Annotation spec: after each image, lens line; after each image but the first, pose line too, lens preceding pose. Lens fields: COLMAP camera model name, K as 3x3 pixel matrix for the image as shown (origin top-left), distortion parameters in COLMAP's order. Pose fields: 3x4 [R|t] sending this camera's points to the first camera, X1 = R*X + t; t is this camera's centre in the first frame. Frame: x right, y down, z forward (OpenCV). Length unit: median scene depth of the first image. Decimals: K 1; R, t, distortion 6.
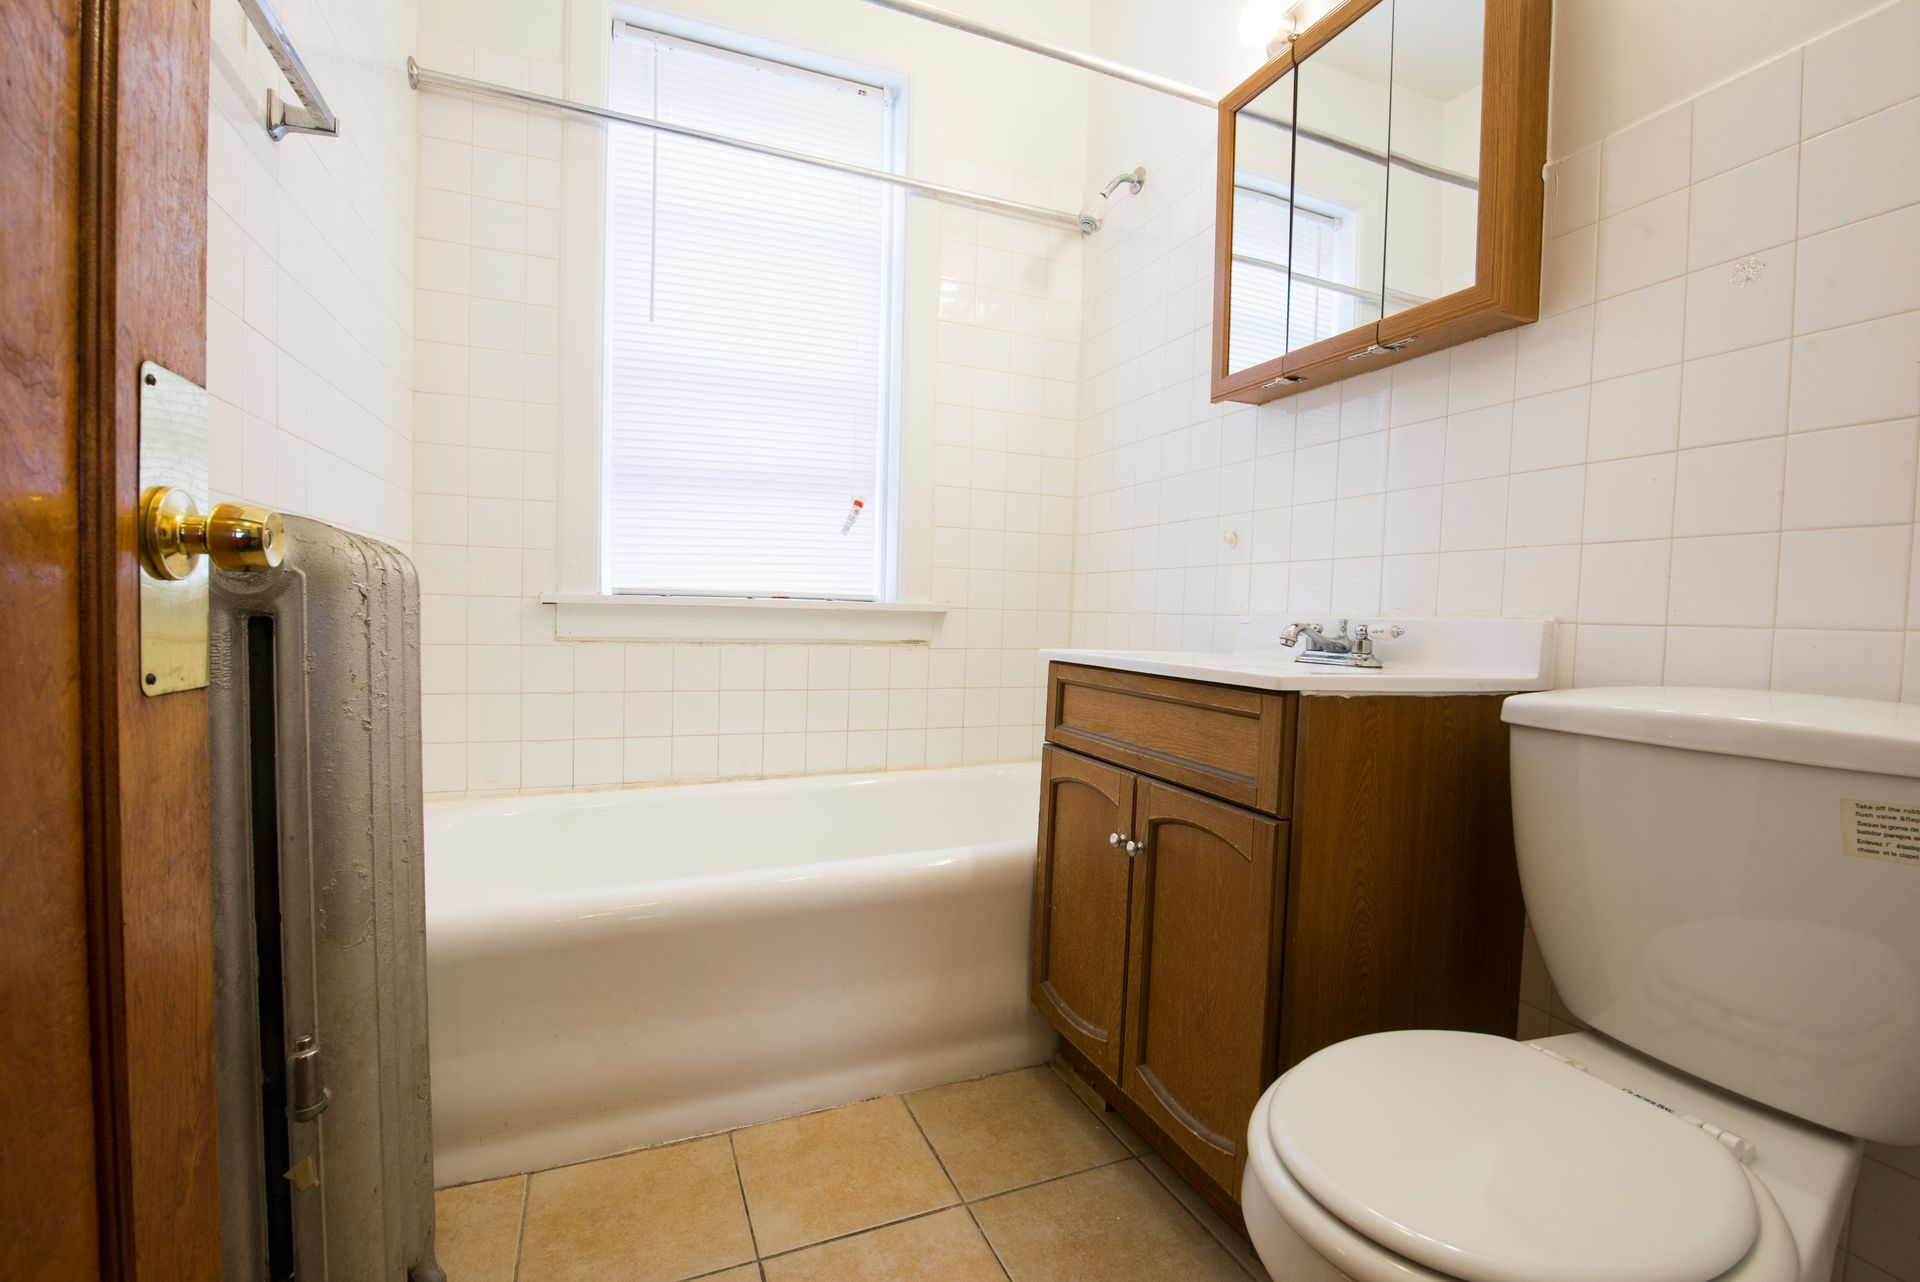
lens RADIAL K [[836.0, 0, 961.6], [0, 836.0, 645.8], [0, 0, 1]] dist [-0.014341, -0.000295]
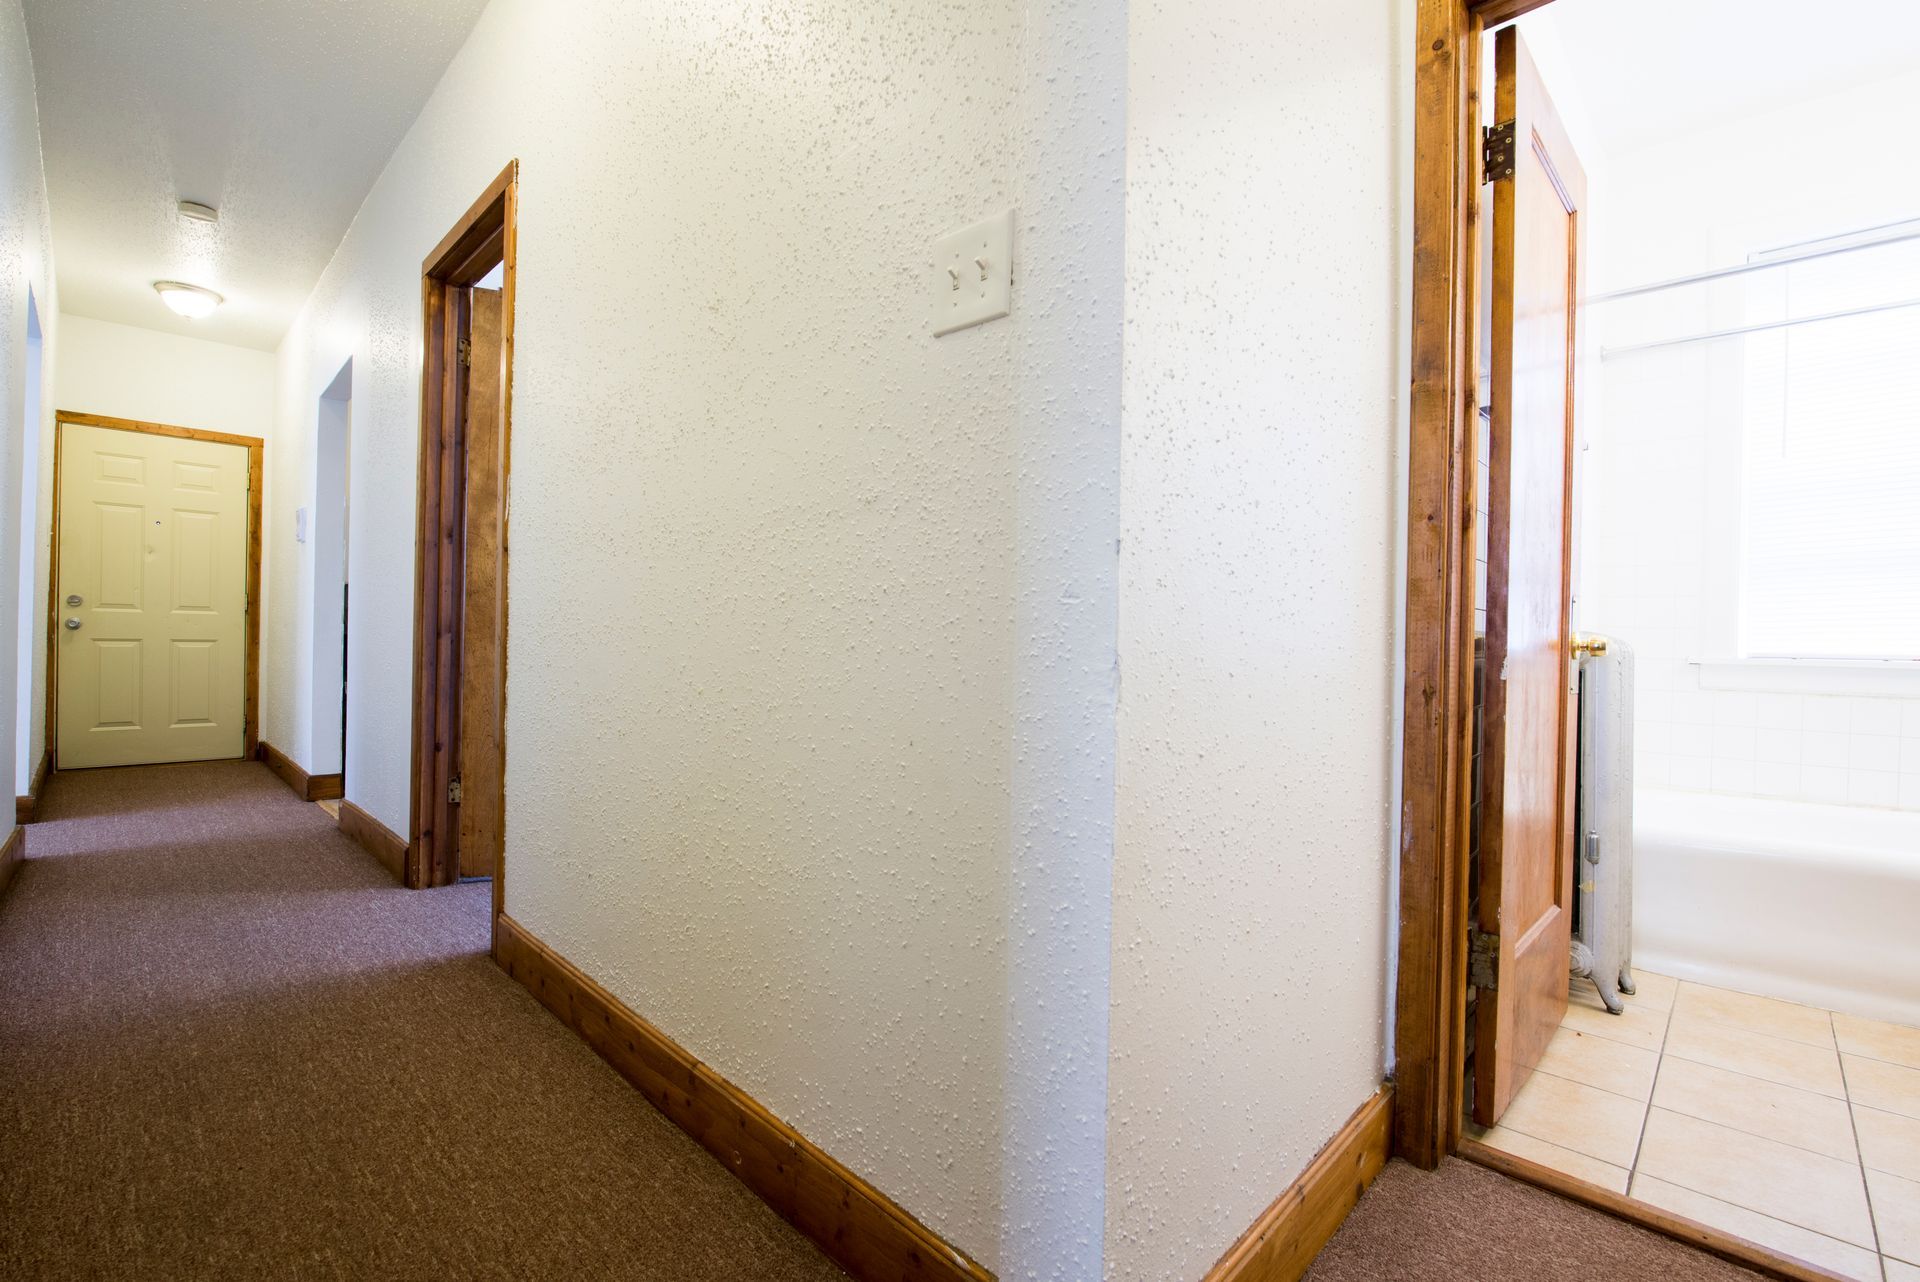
lens RADIAL K [[836.0, 0, 964.4], [0, 836.0, 644.1], [0, 0, 1]] dist [-0.014341, -0.000295]
pose [[0.396669, -0.013855, -0.917857, 0.346124], [-0.048679, 0.998162, -0.036104, 0.030381], [0.916670, 0.059001, 0.395265, -0.785860]]
